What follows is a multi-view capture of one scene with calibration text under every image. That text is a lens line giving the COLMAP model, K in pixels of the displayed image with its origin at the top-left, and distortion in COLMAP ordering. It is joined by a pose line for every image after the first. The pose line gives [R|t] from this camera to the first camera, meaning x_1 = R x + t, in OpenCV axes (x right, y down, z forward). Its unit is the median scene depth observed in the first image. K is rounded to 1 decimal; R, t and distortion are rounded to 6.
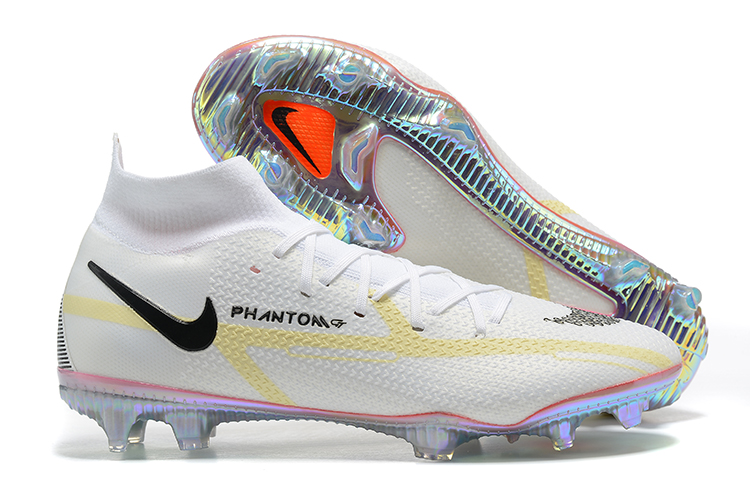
lens RADIAL K [[1990.7, 0, 375.5], [0, 1990.7, 249.9], [0, 0, 1]] dist [0.122602, 0.000000]
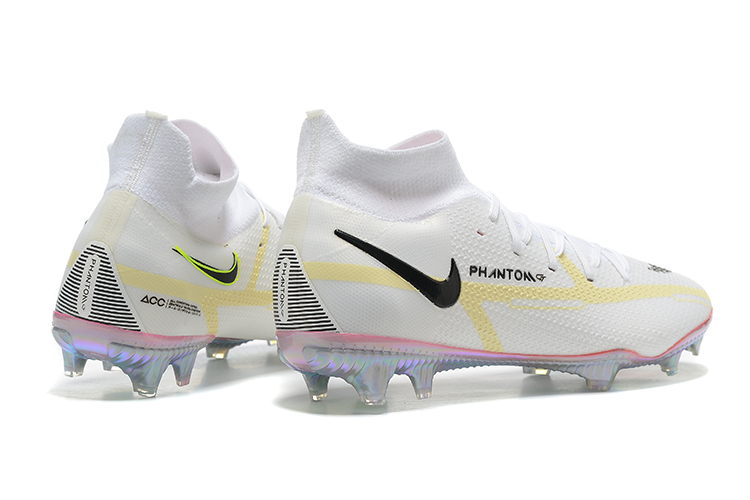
lens RADIAL K [[1990.7, 0, 374.9], [0, 1990.7, 249.9], [0, 0, 1]] dist [0.122602, 0.000000]
pose [[0.805655, -0.030021, 0.591624, -0.775450], [0.028108, 0.999527, 0.012442, 0.003928], [-0.591718, 0.006605, 0.806118, 0.130371]]
